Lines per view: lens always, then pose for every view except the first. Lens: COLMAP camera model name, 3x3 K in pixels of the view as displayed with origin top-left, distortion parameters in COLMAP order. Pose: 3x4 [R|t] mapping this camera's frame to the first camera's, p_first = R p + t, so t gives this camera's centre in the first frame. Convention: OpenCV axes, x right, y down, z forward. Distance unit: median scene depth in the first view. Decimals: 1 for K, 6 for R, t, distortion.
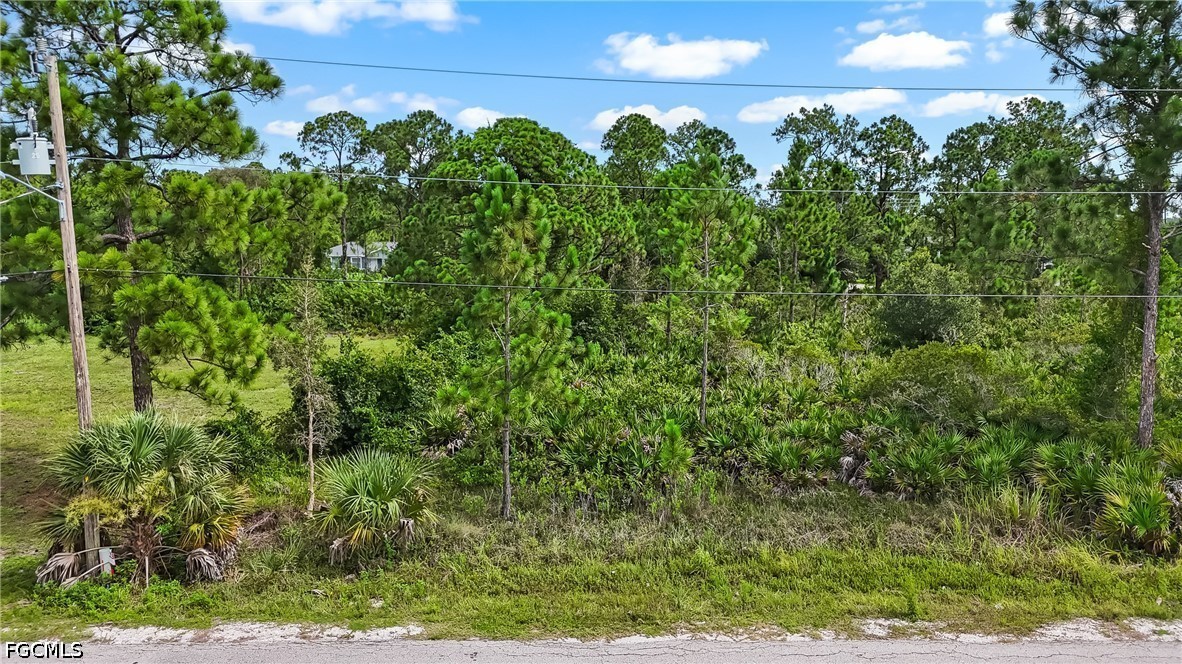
lens RADIAL K [[871.4, 0, 591.0], [0, 871.4, 332.0], [0, 0, 1]] dist [0.084573, -0.088179]
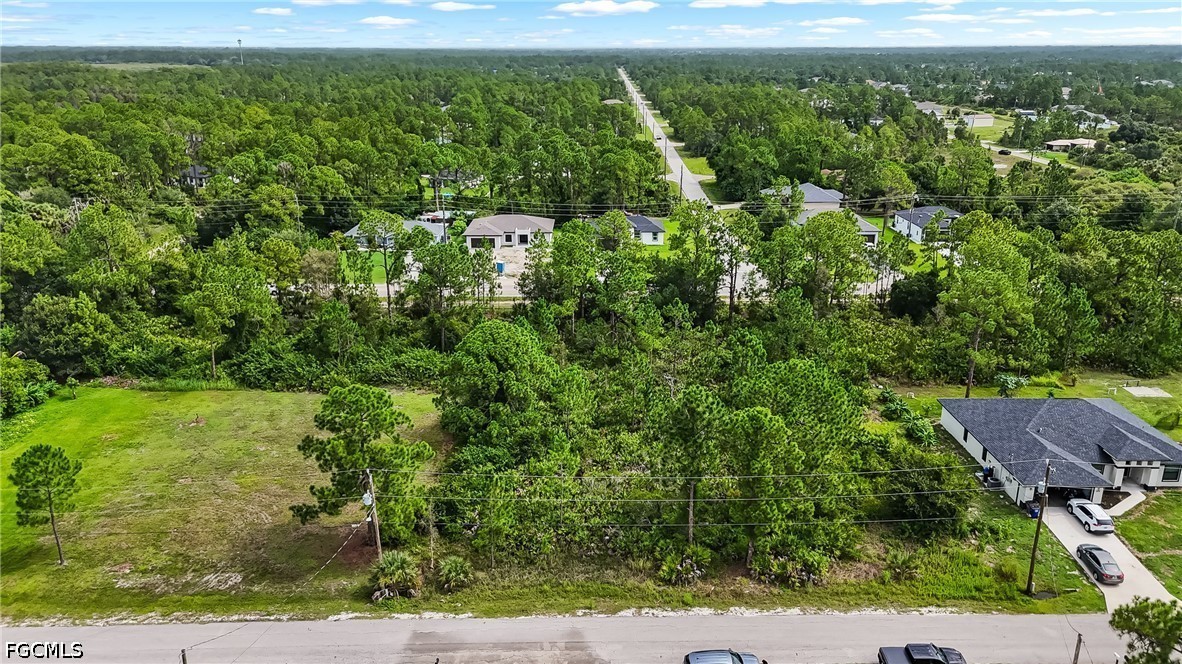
lens RADIAL K [[875.2, 0, 591.9], [0, 875.2, 331.1], [0, 0, 1]] dist [0.068446, -0.053907]
pose [[0.999968, -0.005634, 0.005681, 0.312942], [0.004423, 0.980917, 0.194374, -1.549838], [-0.006668, -0.194343, 0.980911, -2.463226]]
